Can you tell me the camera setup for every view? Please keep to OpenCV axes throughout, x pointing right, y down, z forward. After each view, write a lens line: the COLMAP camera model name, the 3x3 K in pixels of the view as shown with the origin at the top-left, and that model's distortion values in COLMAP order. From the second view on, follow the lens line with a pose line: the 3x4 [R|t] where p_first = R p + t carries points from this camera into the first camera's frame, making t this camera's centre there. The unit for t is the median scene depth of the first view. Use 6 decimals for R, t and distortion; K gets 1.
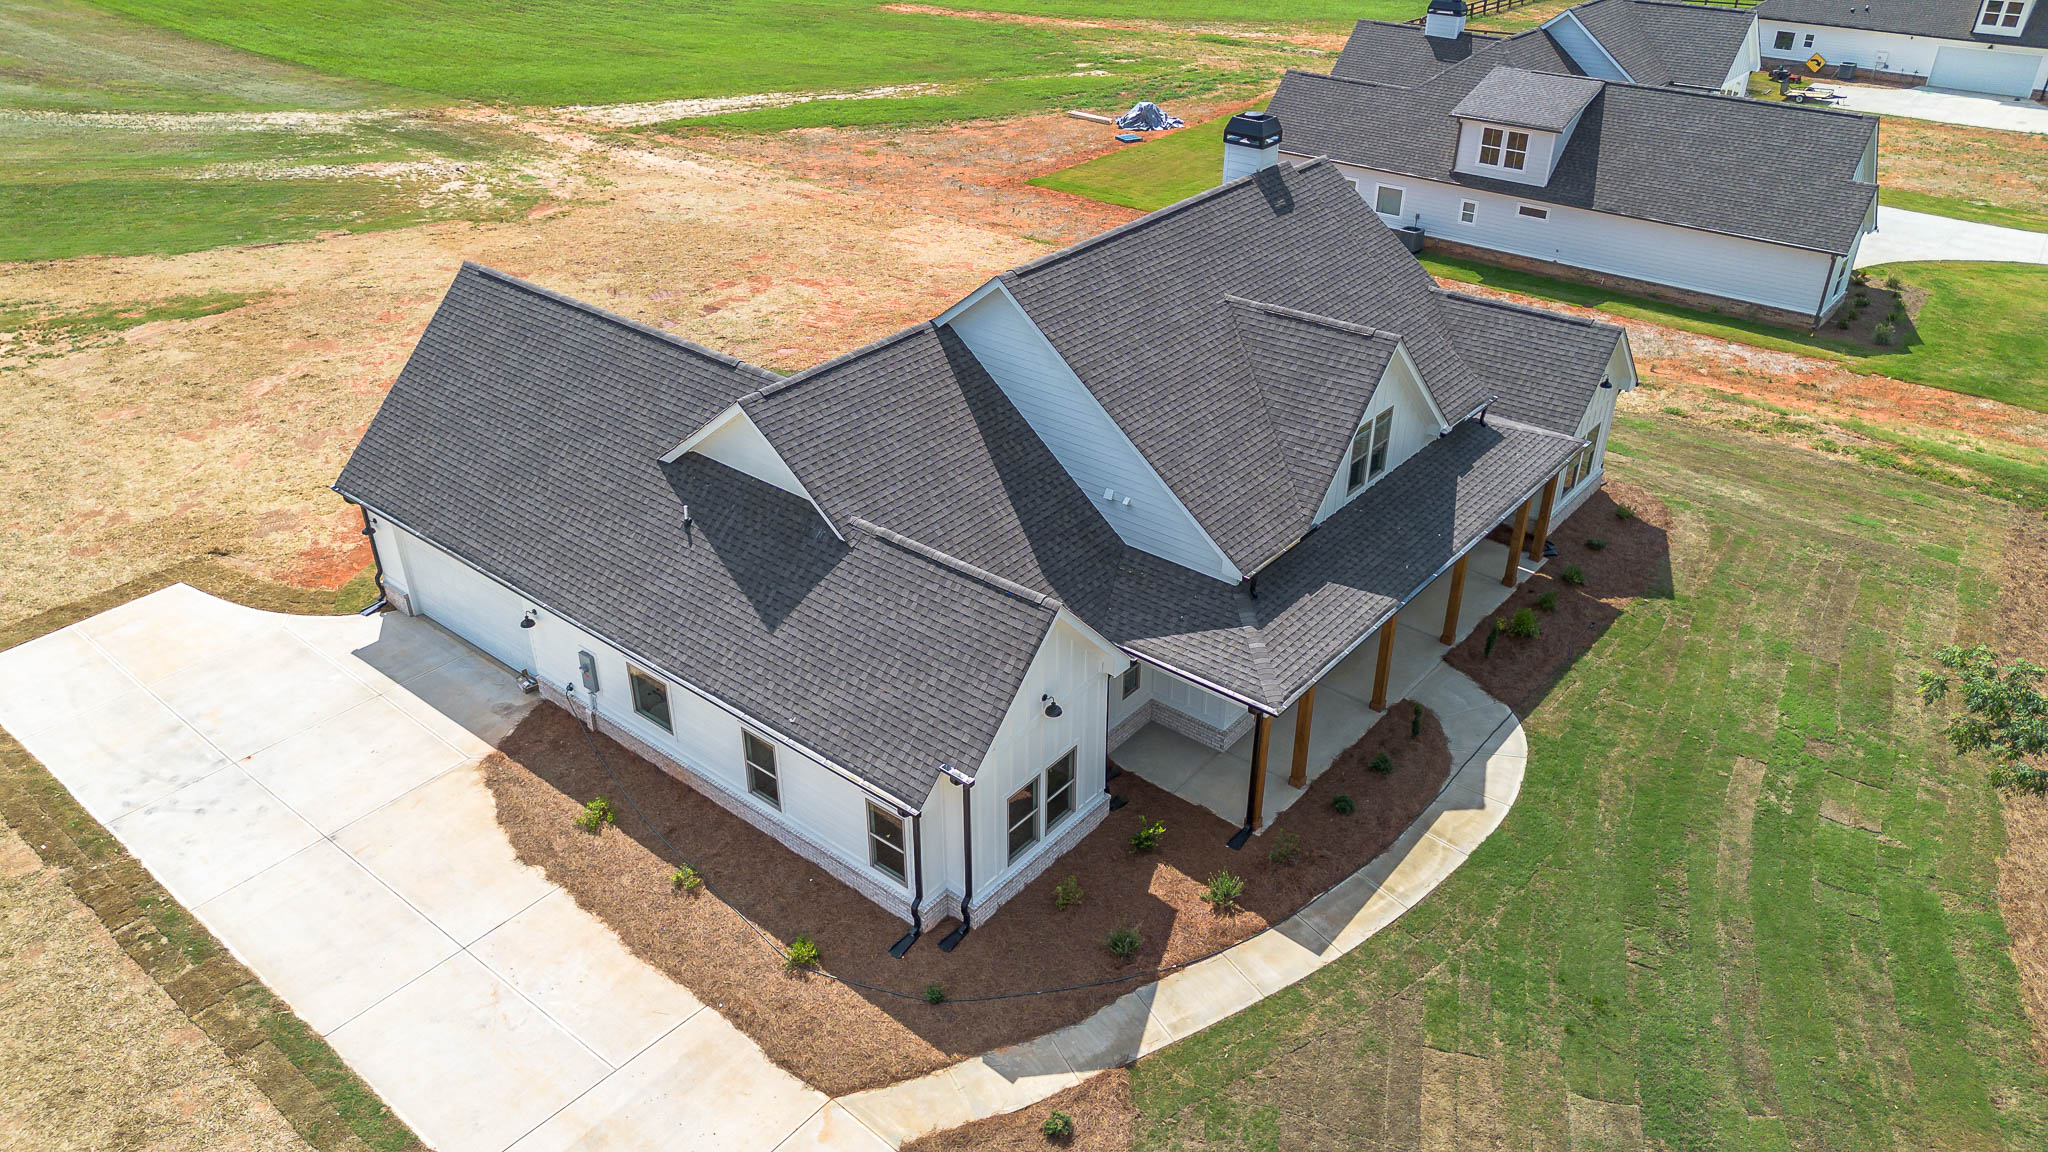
lens RADIAL K [[1452.6, 0, 1025.0], [0, 1452.6, 566.9], [0, 0, 1]] dist [0.056616, -0.059278]
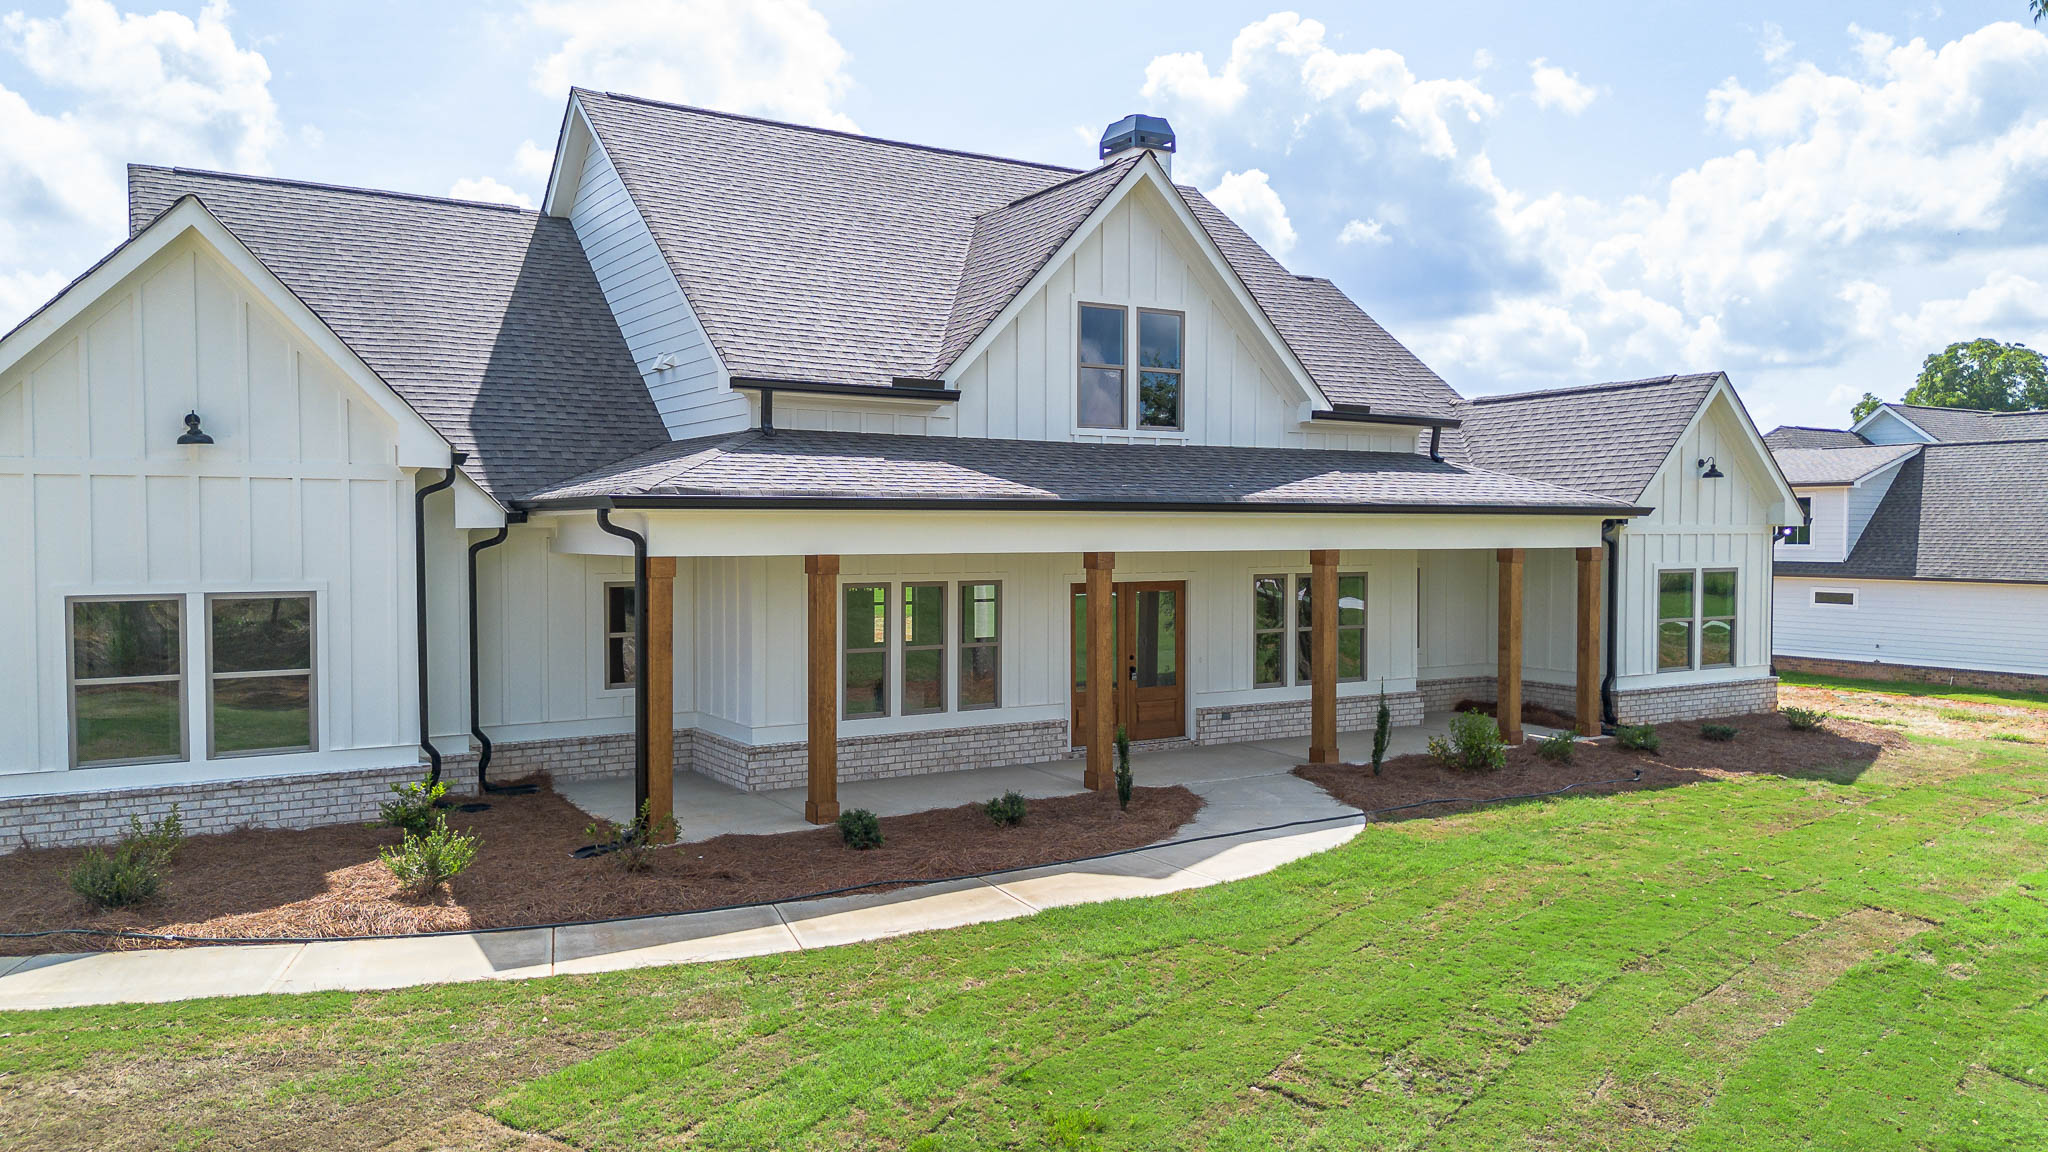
lens RADIAL K [[1452.6, 0, 1032.9], [0, 1452.6, 563.8], [0, 0, 1]] dist [0.056616, -0.059278]
pose [[0.948617, 0.008335, -0.316317, 0.432103], [-0.158941, 0.876944, -0.453549, 0.300336], [0.273612, 0.480520, 0.833209, 0.589682]]
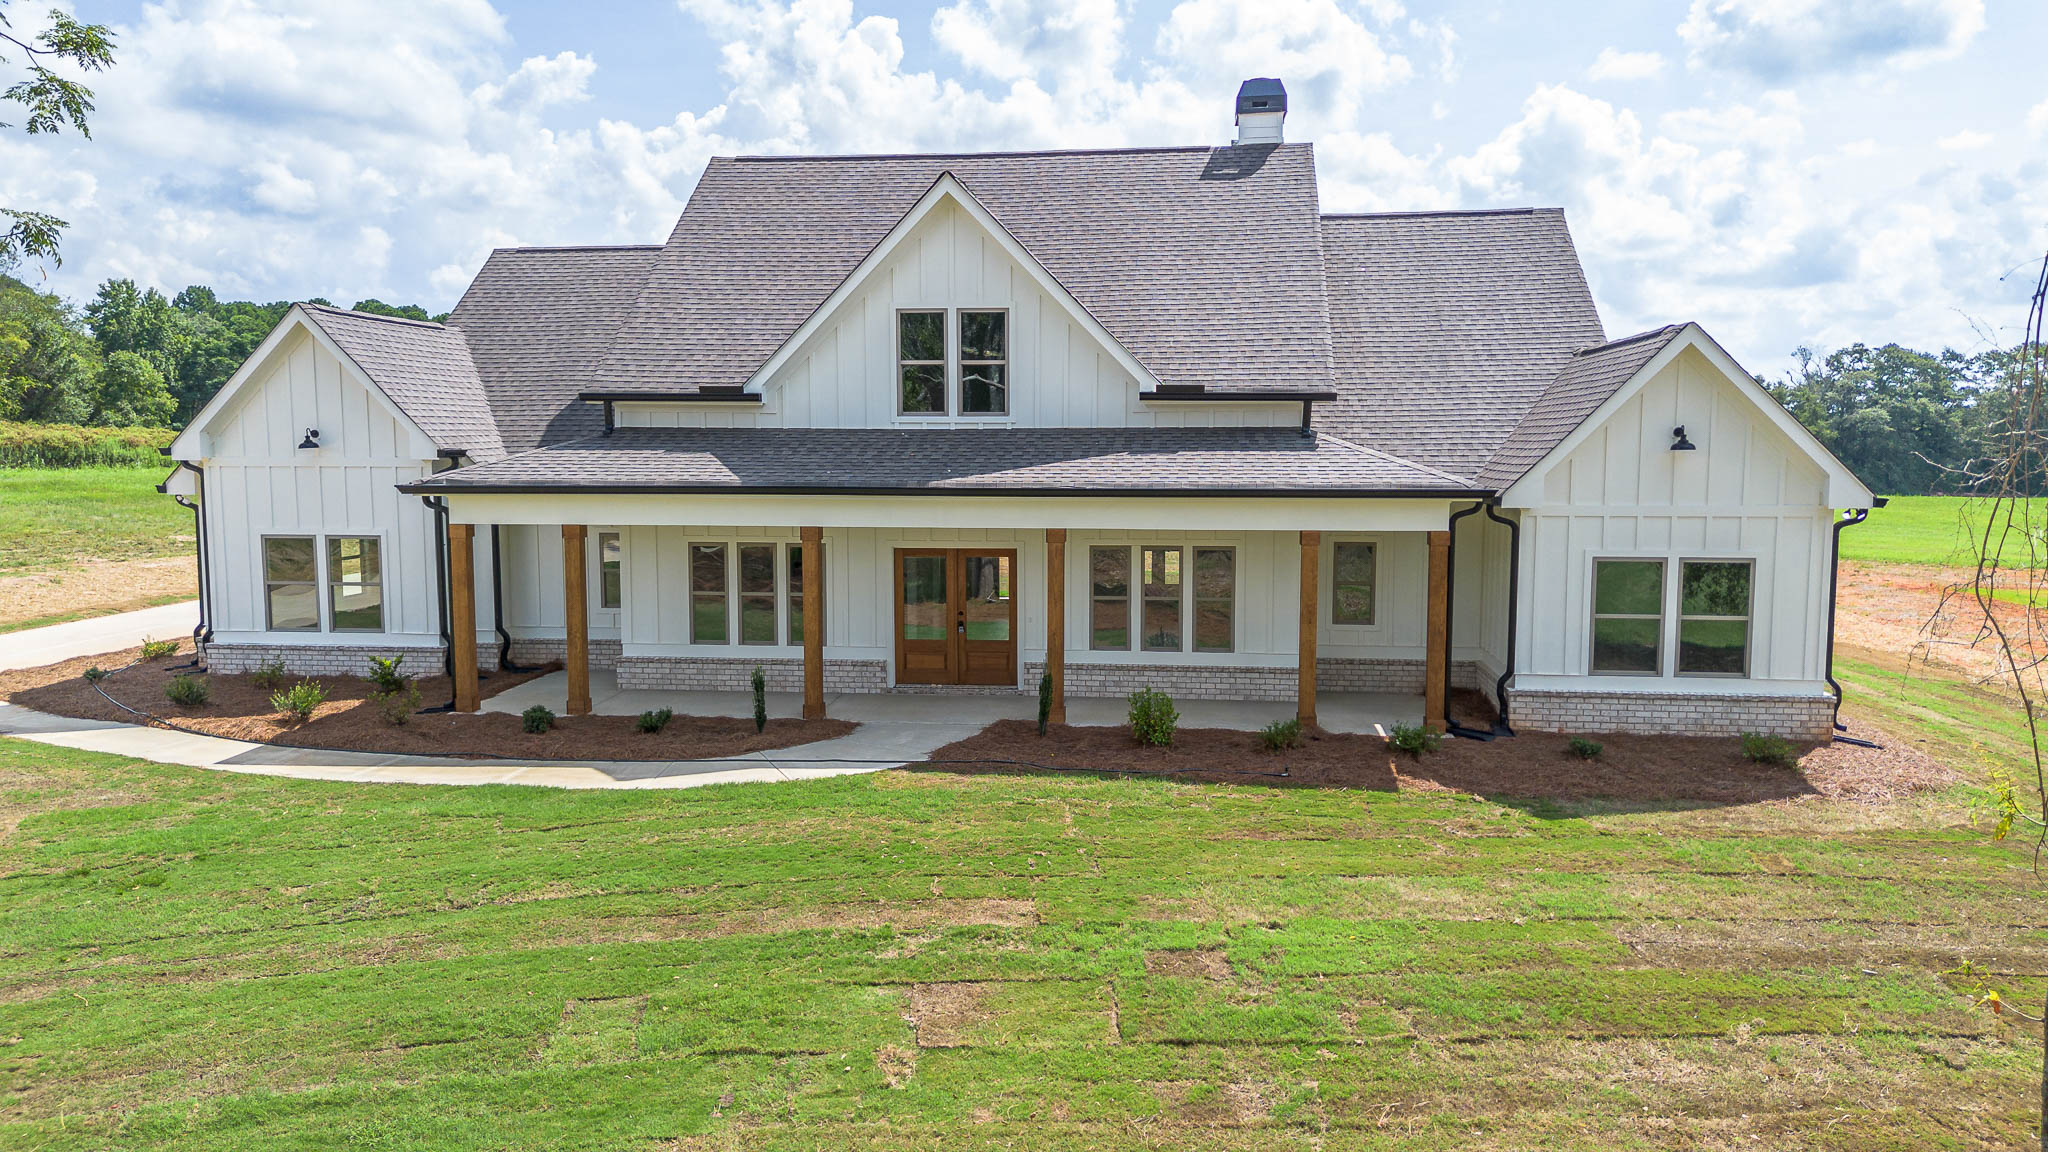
lens RADIAL K [[1452.6, 0, 1033.8], [0, 1452.6, 574.5], [0, 0, 1]] dist [0.056616, -0.059278]
pose [[0.540544, 0.079089, -0.837590, 0.937331], [-0.420921, 0.887433, -0.187848, 0.136454], [0.728449, 0.454100, 0.512987, 0.804395]]
